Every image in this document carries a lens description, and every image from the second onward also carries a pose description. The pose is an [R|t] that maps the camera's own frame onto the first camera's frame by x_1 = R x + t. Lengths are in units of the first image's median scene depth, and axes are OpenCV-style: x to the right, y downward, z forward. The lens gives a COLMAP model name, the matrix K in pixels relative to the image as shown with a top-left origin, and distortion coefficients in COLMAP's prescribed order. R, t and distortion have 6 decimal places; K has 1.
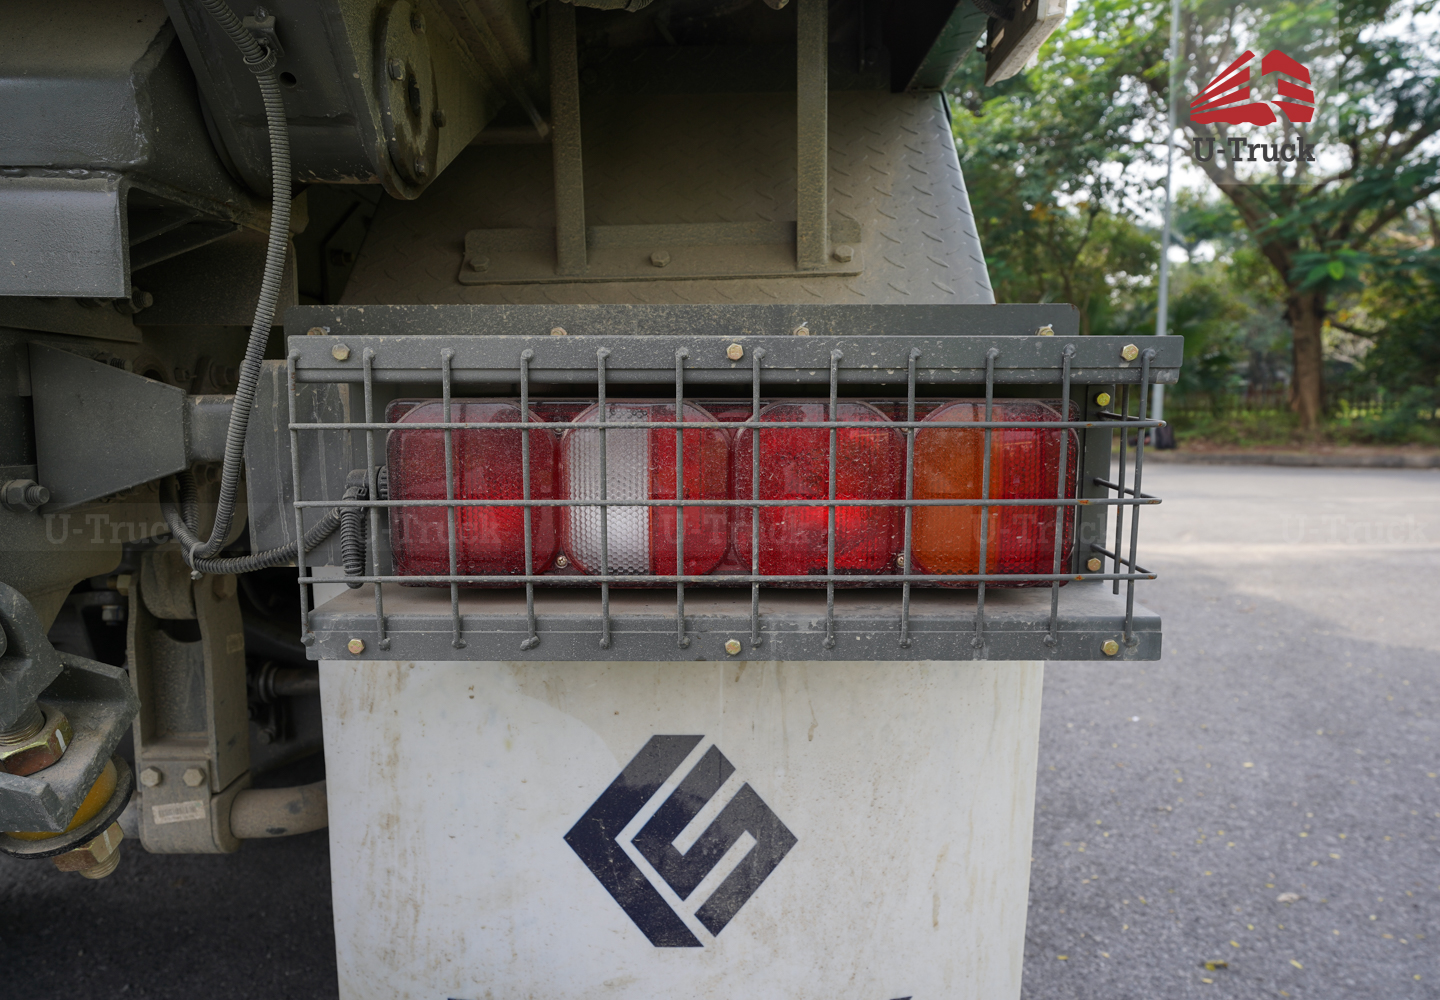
lens RADIAL K [[926.5, 0, 719.9], [0, 926.5, 485.9], [0, 0, 1]] dist [0.002225, 0.004330]
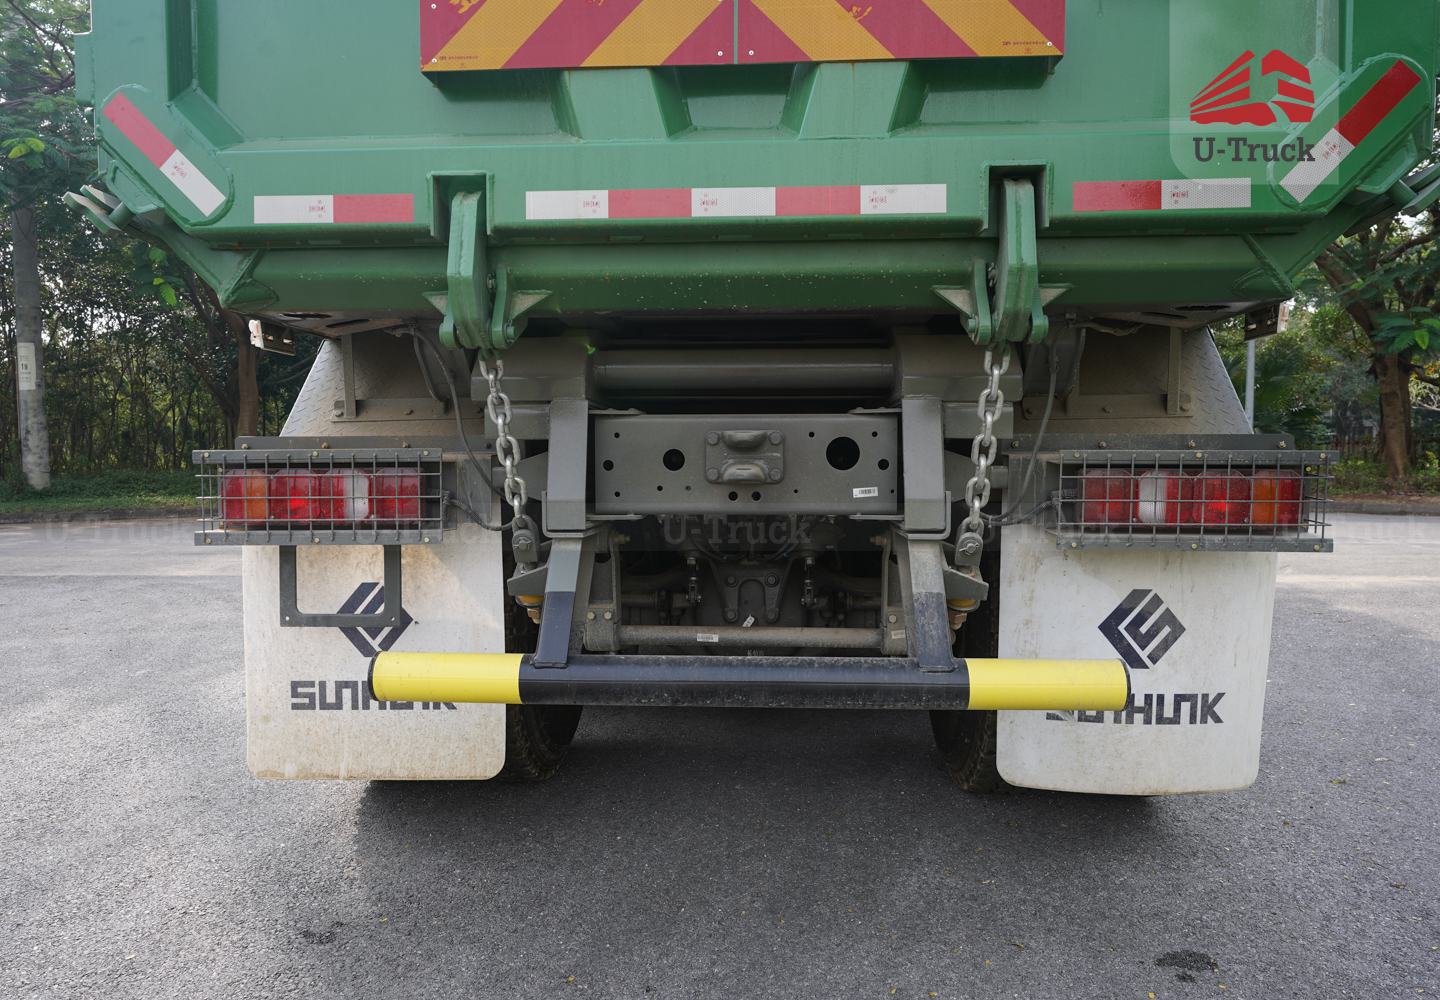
lens RADIAL K [[926.5, 0, 719.9], [0, 926.5, 485.9], [0, 0, 1]] dist [0.002225, 0.004330]
pose [[0.997724, 0.007998, -0.066956, -0.264107], [-0.011230, 0.998783, -0.048031, 0.025968], [0.066490, 0.048674, 0.996599, -0.434586]]
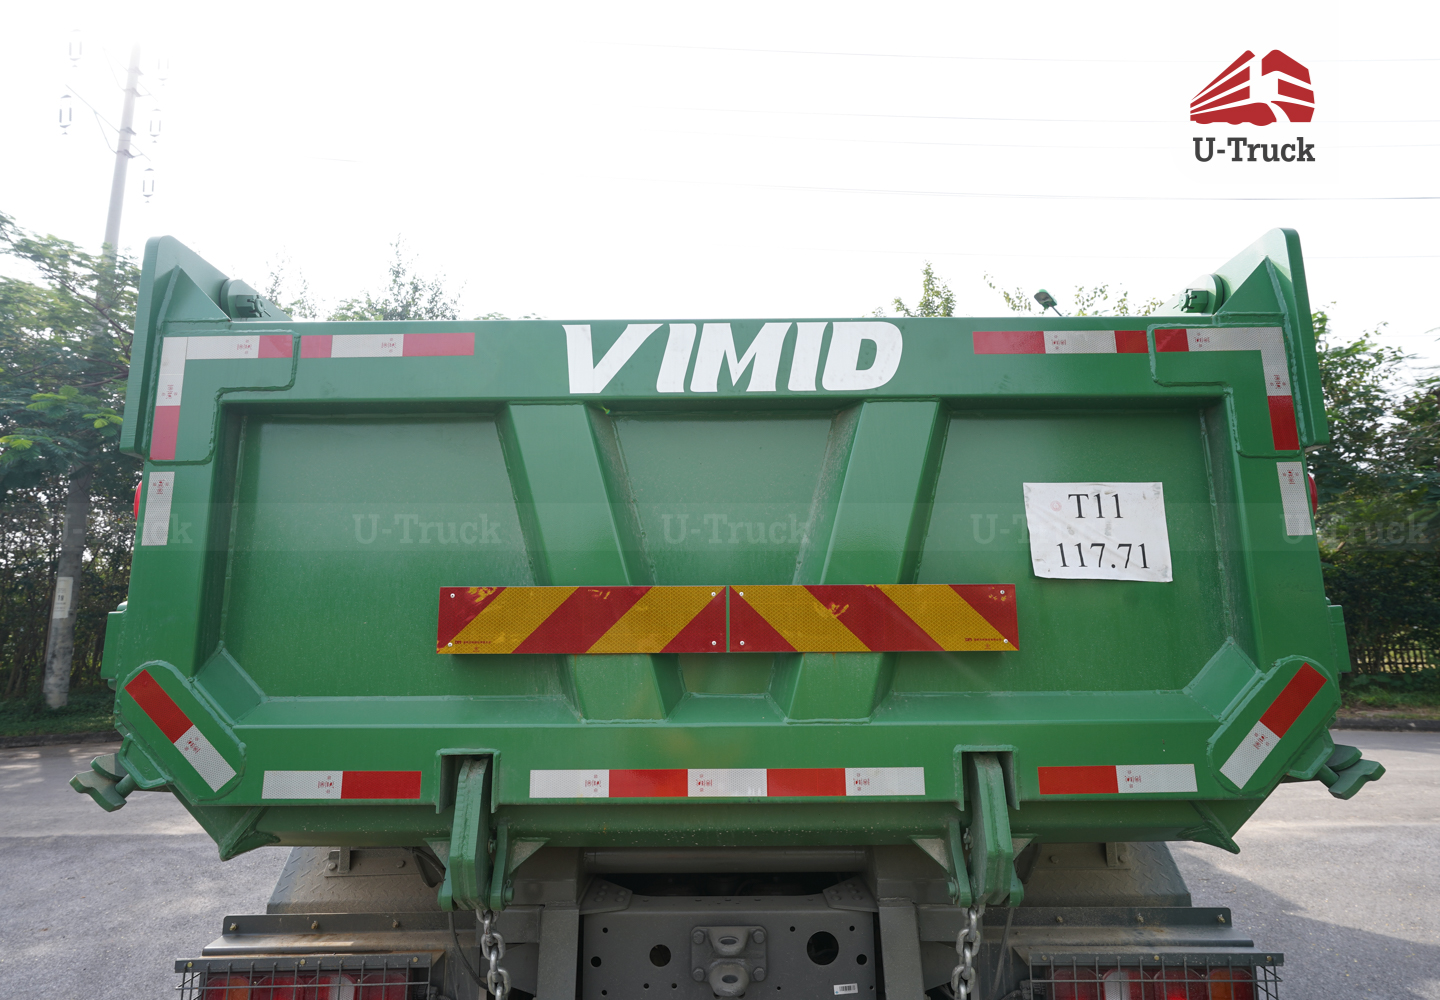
lens RADIAL K [[764.8, 0, 714.7], [0, 764.8, 499.6], [0, 0, 1]] dist [-0.001018, 0.006476]
pose [[0.999979, -0.002756, -0.005886, -0.295724], [0.001156, 0.966643, -0.256125, -0.195416], [0.006396, 0.256113, 0.966626, -0.410838]]
